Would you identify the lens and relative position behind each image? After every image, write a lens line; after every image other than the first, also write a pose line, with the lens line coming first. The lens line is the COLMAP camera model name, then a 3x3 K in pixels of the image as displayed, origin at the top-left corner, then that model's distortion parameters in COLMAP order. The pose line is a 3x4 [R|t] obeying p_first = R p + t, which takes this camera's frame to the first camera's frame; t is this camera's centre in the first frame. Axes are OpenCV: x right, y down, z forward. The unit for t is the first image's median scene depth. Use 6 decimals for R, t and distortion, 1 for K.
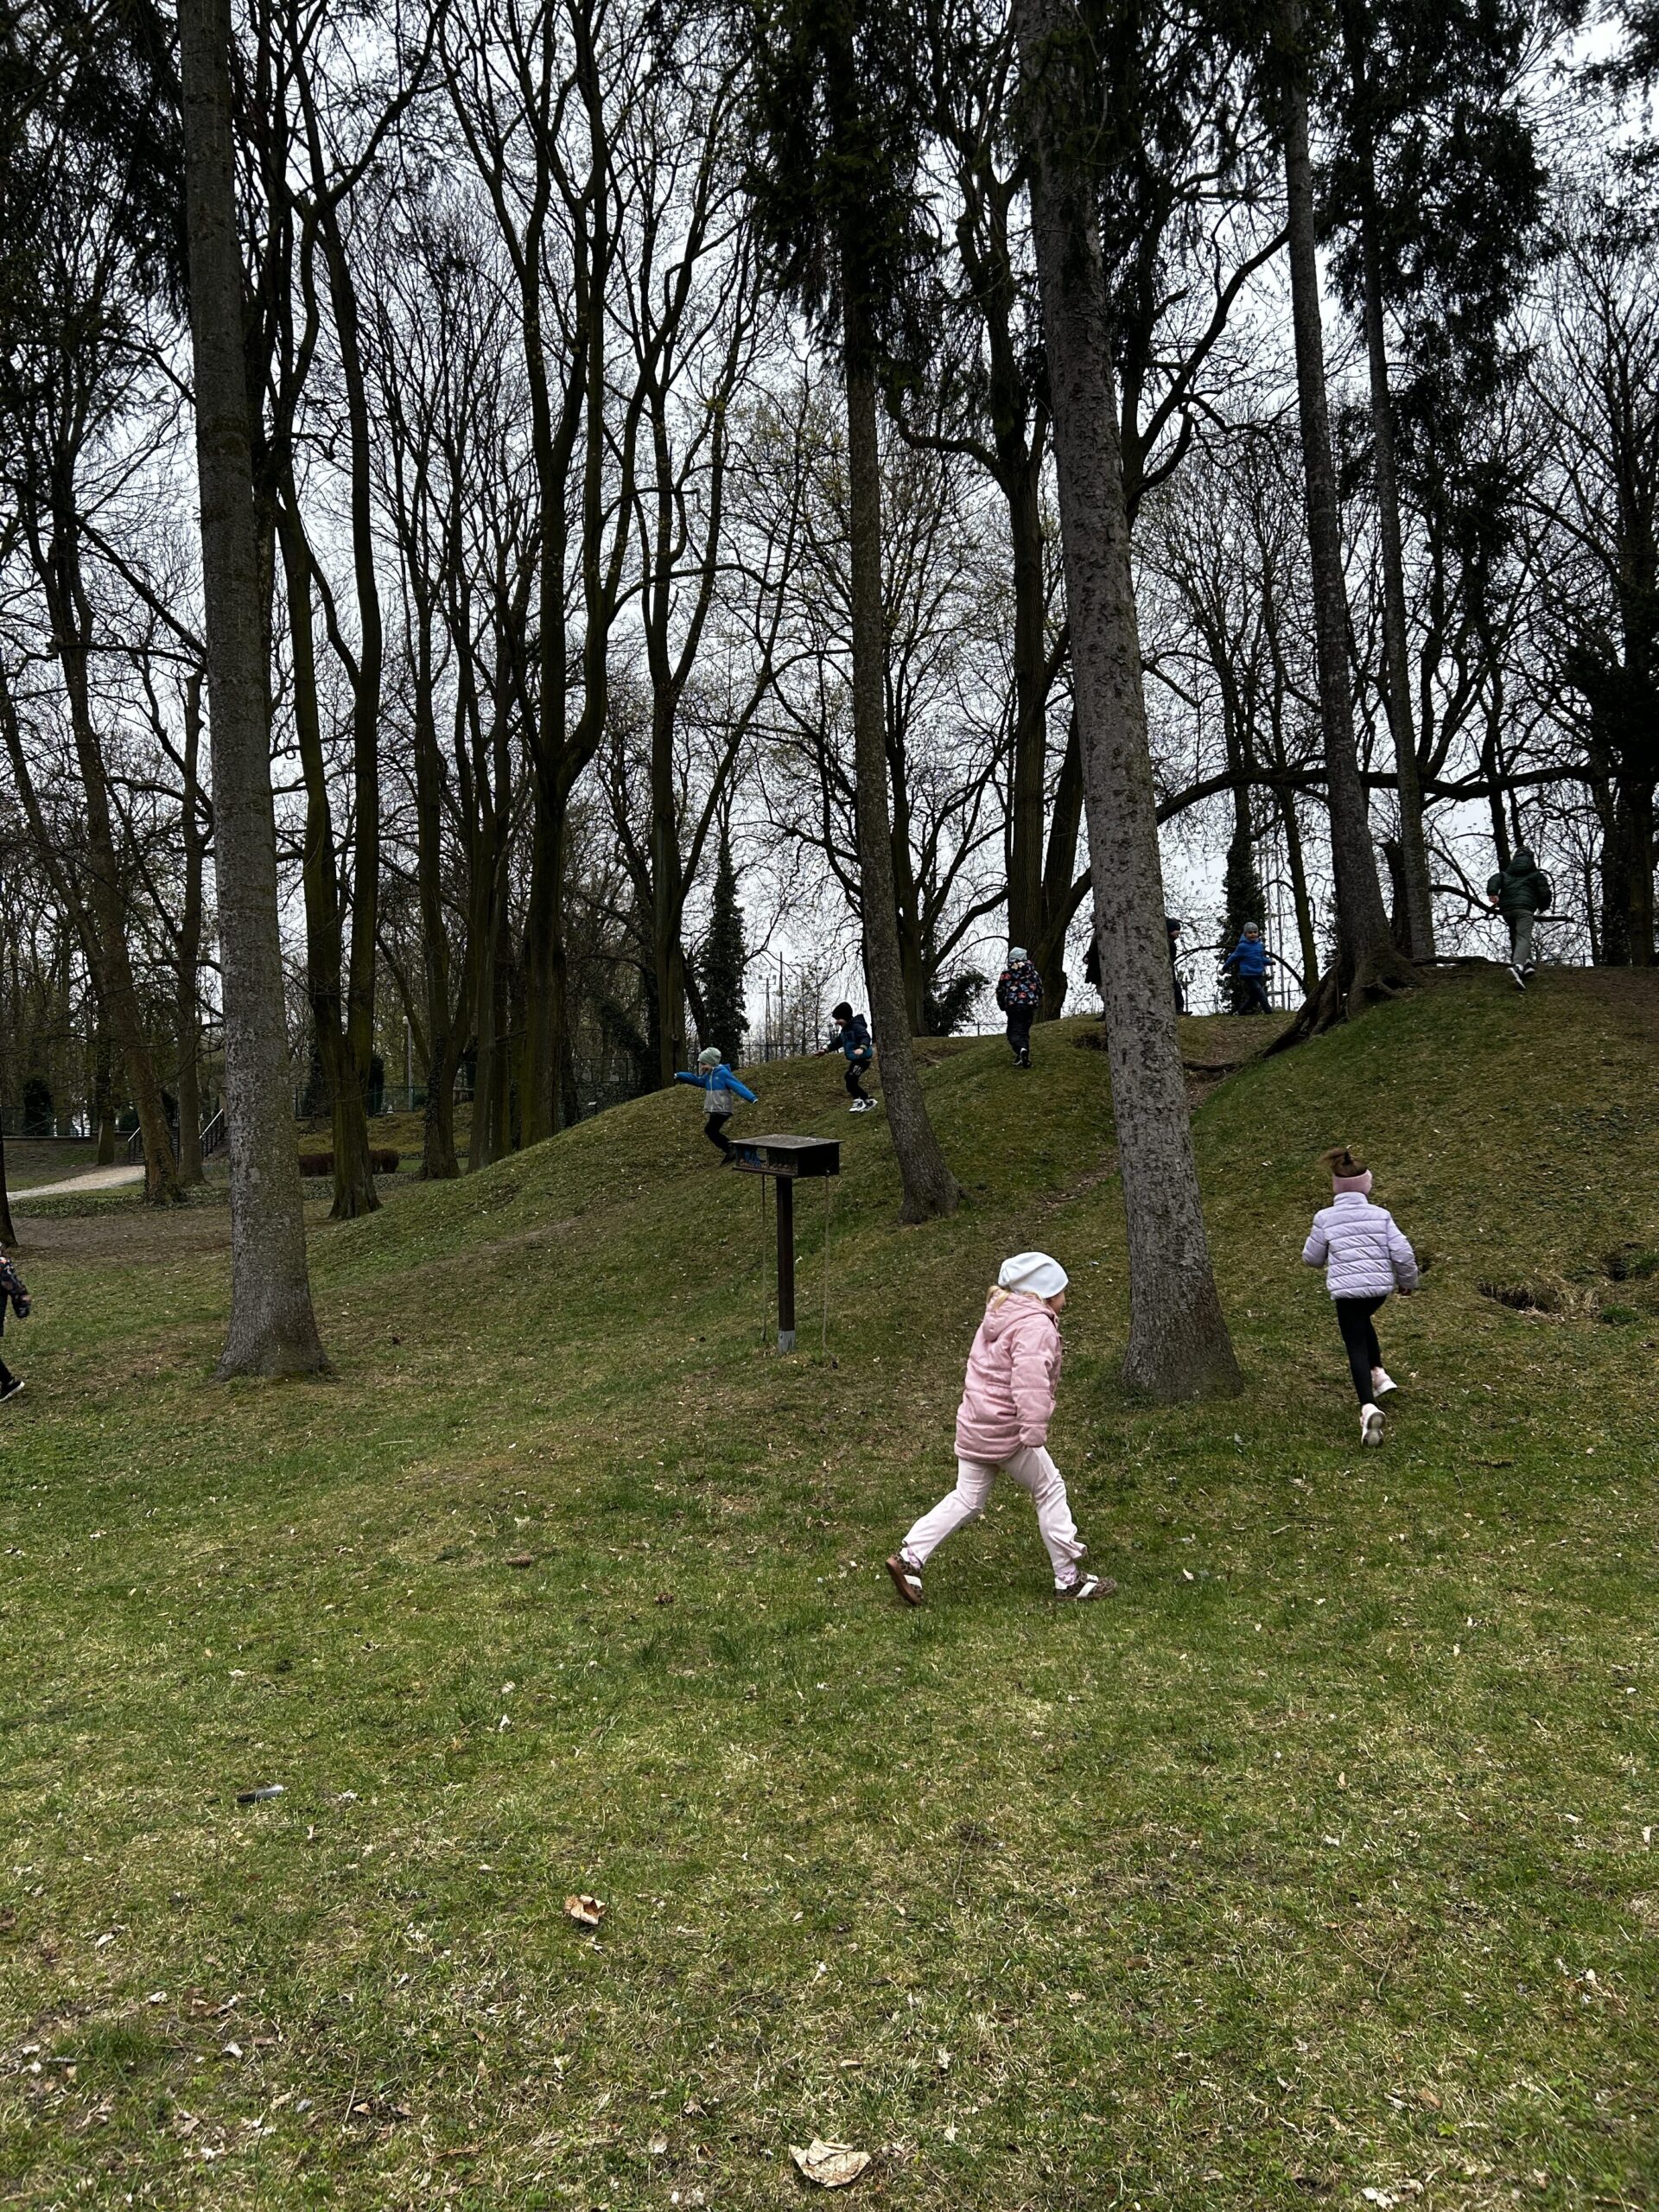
lens RADIAL K [[1552.1, 0, 829.9], [0, 1552.1, 1111.4], [0, 0, 1]] dist [0.048810, -0.052024]
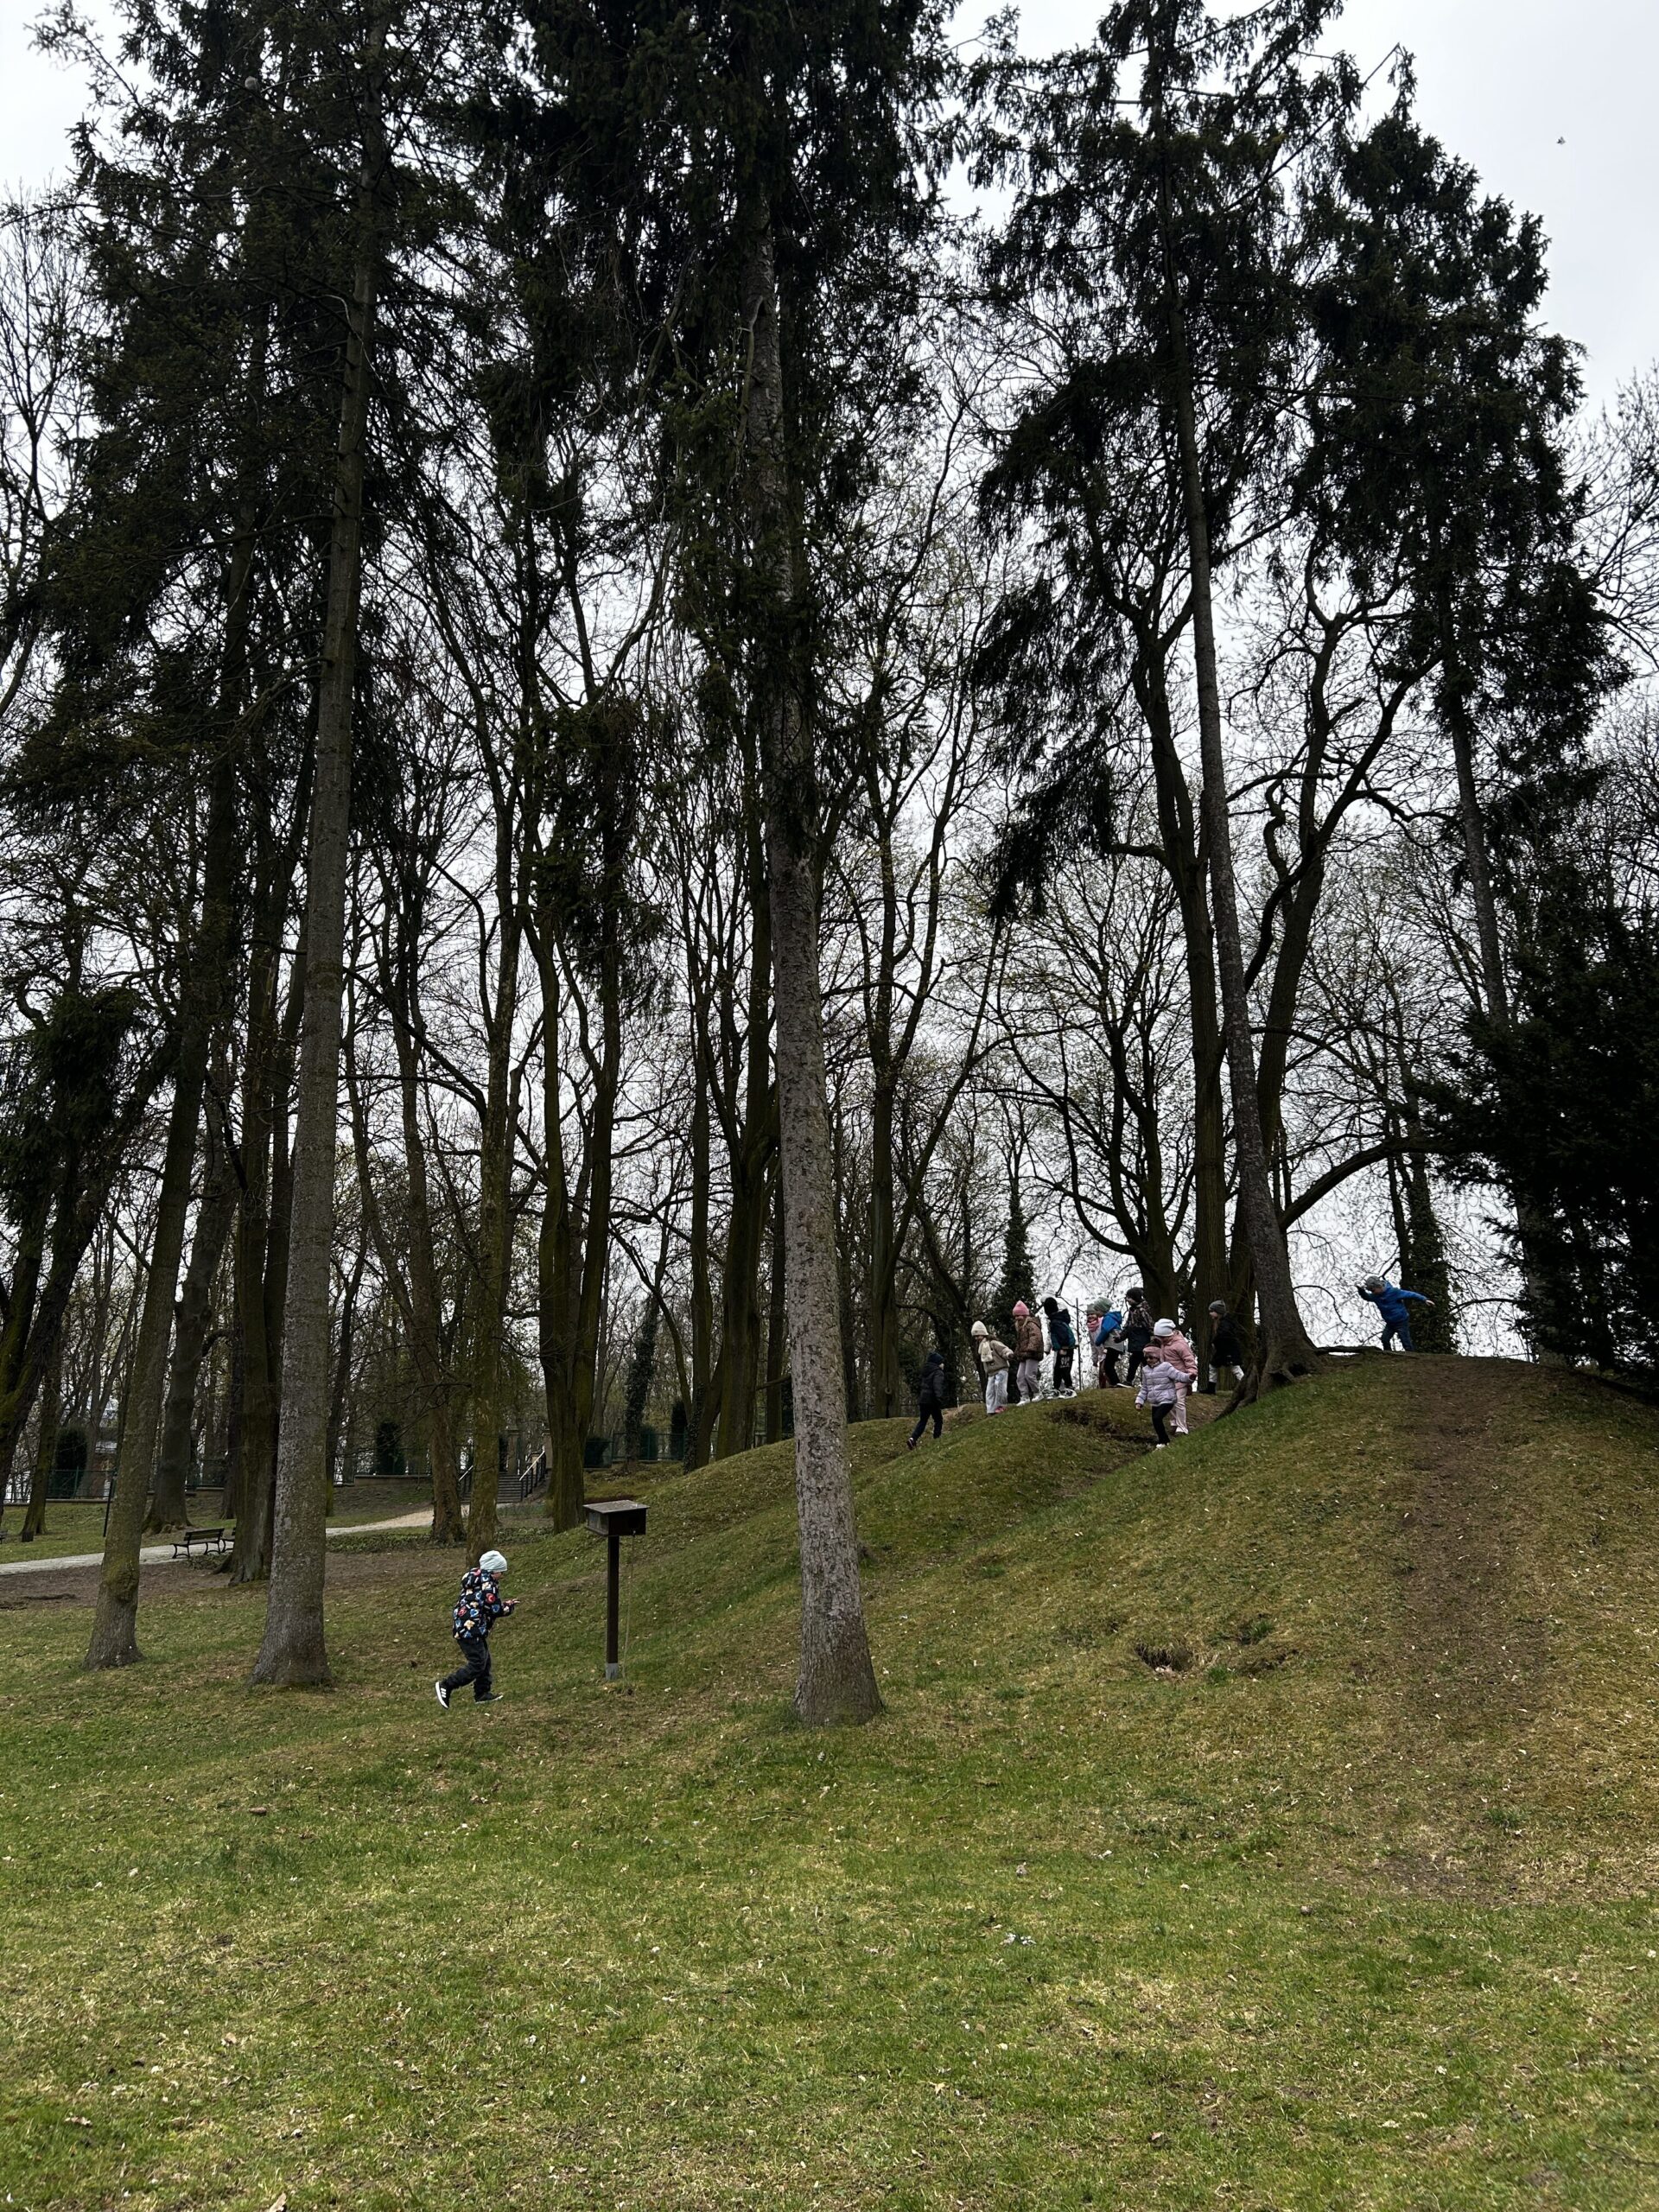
lens RADIAL K [[1555.0, 0, 837.9], [0, 1555.0, 1130.2], [0, 0, 1]] dist [0.073926, -0.086600]
pose [[0.975797, -0.029811, -0.216639, 0.146982], [-0.014681, 0.979499, -0.200912, -0.010427], [0.218187, 0.199230, 0.955354, -0.094992]]
